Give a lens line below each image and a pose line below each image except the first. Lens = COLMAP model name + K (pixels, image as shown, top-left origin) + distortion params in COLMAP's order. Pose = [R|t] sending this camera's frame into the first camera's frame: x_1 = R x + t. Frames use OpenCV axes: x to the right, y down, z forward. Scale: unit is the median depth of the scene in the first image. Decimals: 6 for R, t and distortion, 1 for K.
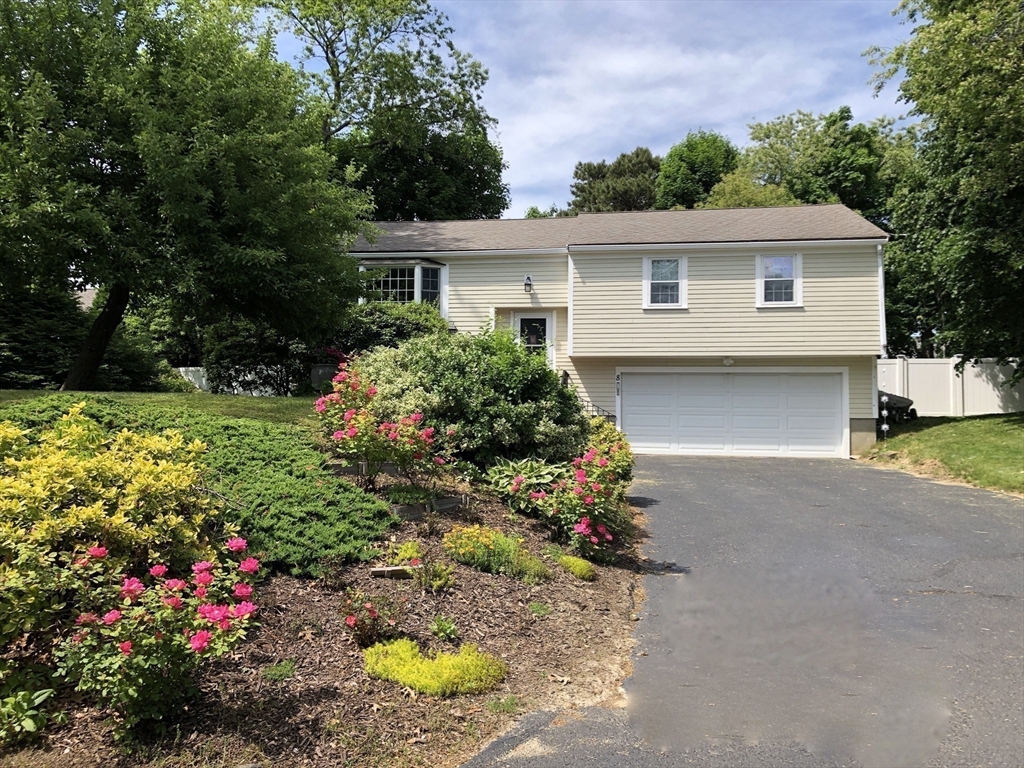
lens RADIAL K [[839.3, 0, 502.3], [0, 839.3, 374.4], [0, 0, 1]] dist [0.077703, -0.099035]
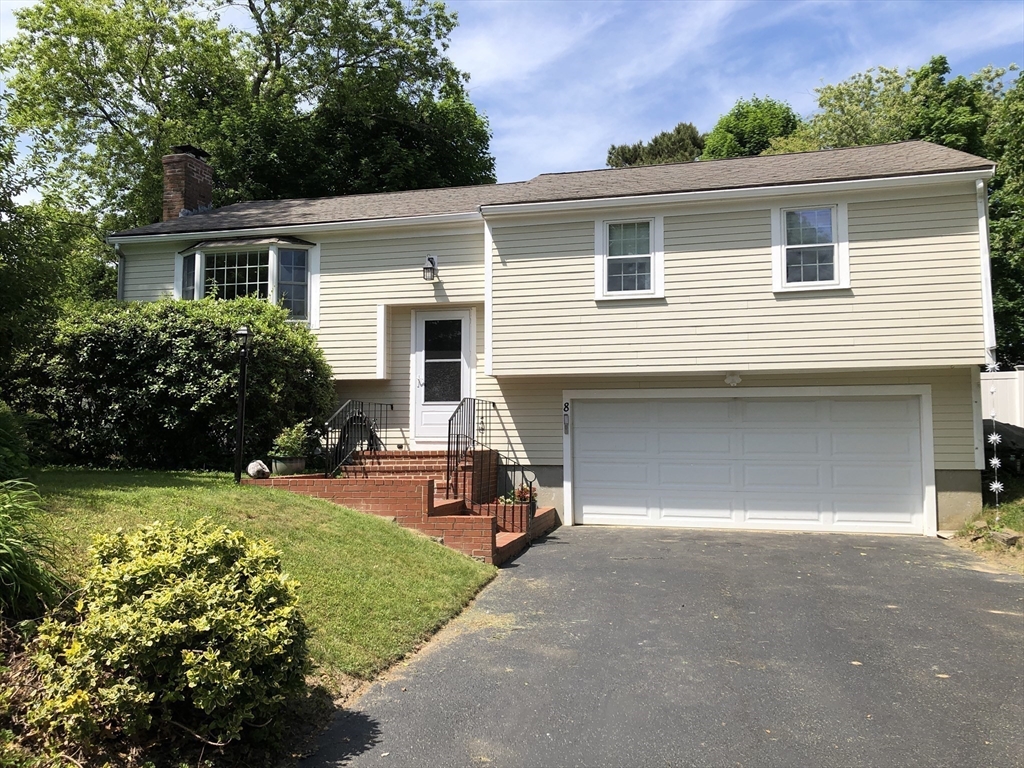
lens RADIAL K [[833.1, 0, 507.3], [0, 833.1, 381.5], [0, 0, 1]] dist [0.031187, -0.016324]
pose [[0.993880, -0.016228, -0.109269, 0.167525], [0.014499, 0.999757, -0.016600, -0.006067], [0.109512, 0.014915, 0.993874, 0.358955]]
